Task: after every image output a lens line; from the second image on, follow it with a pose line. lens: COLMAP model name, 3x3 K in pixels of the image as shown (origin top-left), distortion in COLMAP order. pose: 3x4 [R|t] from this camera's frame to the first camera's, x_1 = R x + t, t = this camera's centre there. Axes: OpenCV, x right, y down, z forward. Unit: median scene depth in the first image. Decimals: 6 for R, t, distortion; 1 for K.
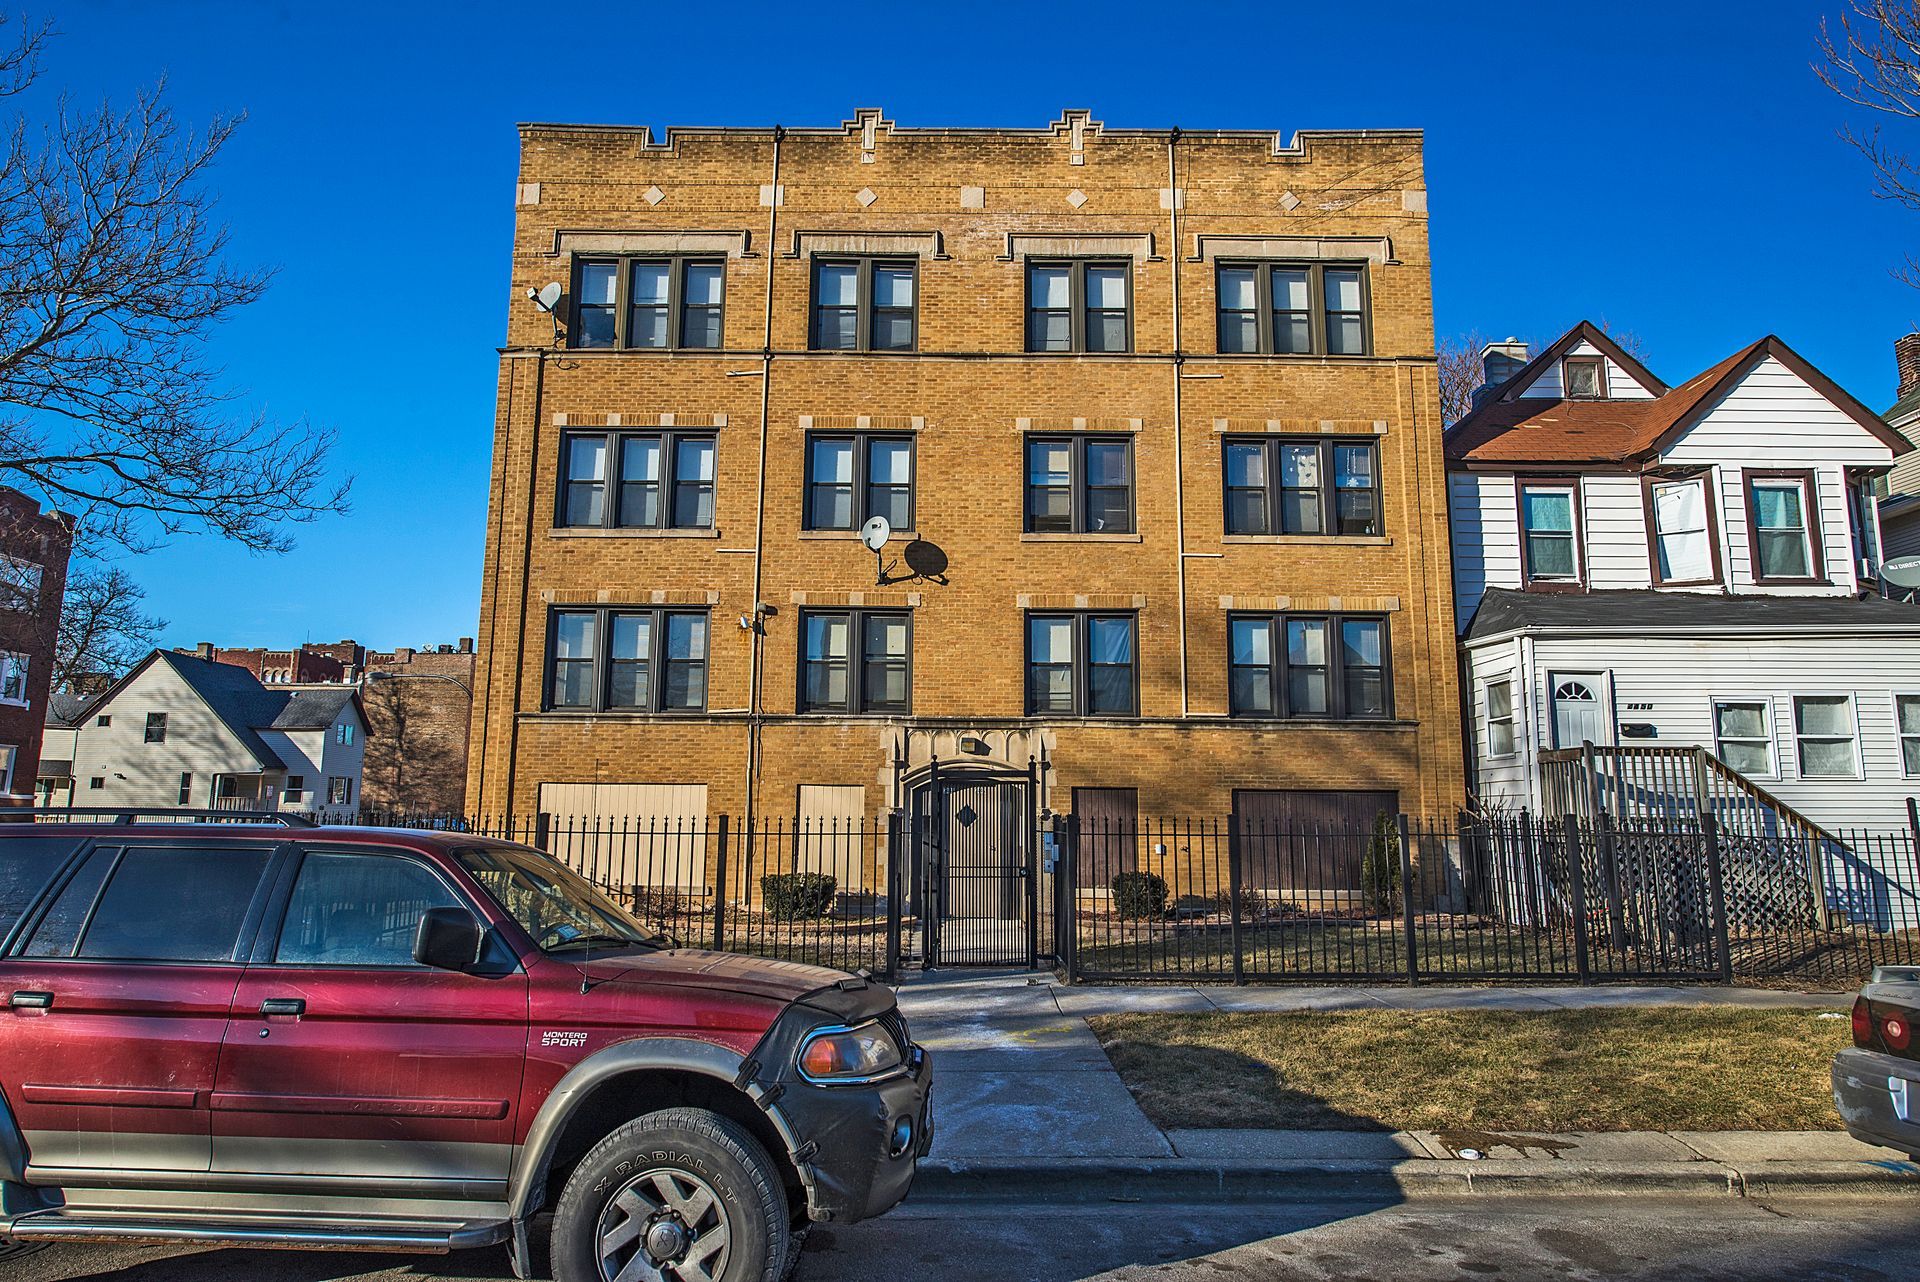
lens RADIAL K [[1013.7, 0, 959.4], [0, 1013.7, 675.3], [0, 0, 1]] dist [-0.001165, -0.000423]
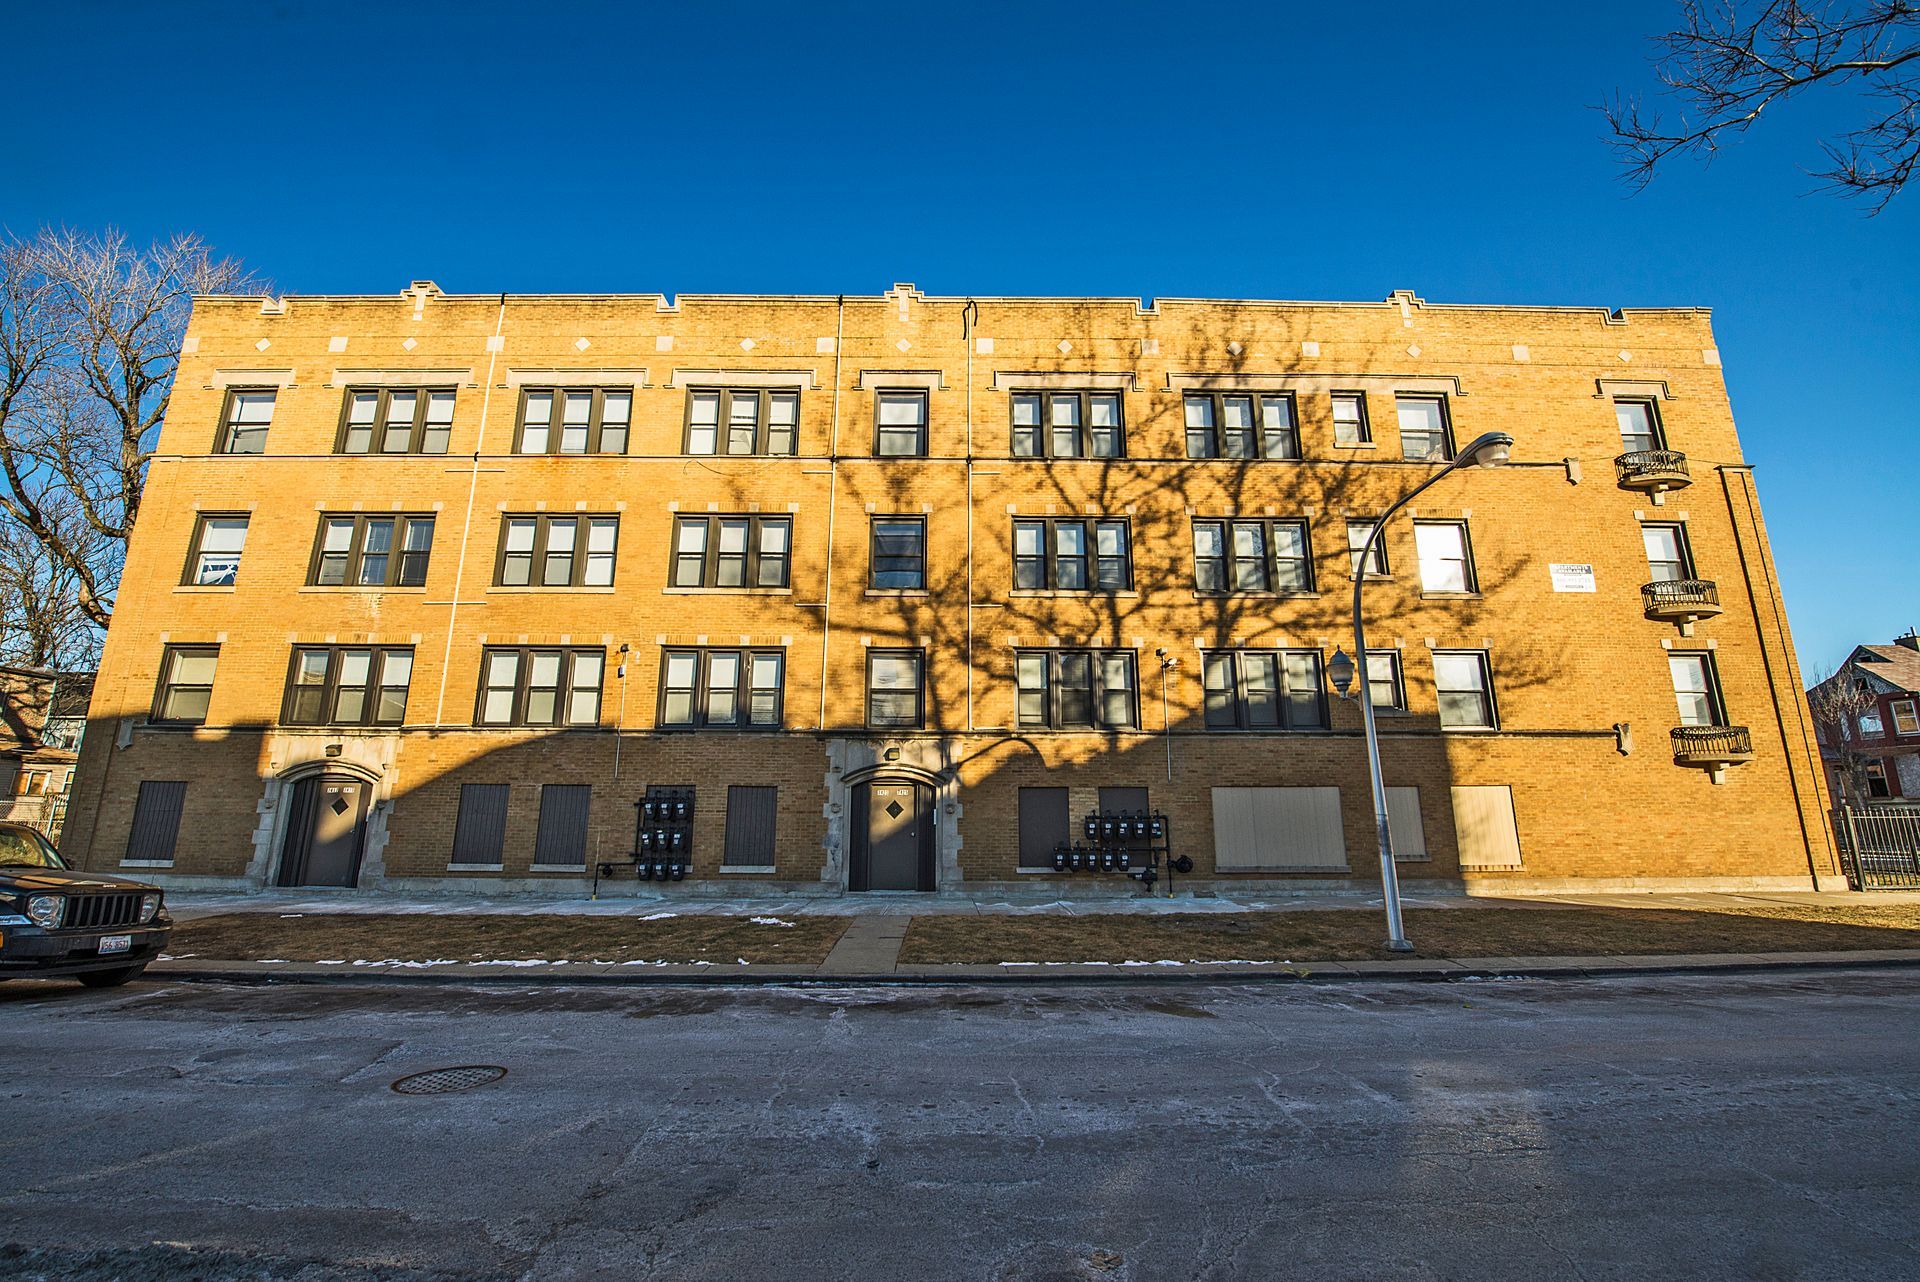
lens RADIAL K [[769.1, 0, 952.4], [0, 769.1, 639.9], [0, 0, 1]] dist [-0.013991, -0.004034]
pose [[0.999921, -0.004589, 0.011725, 0.628883], [0.005451, 0.997203, -0.074544, 0.005261], [-0.011350, 0.074602, 0.997149, 0.000797]]
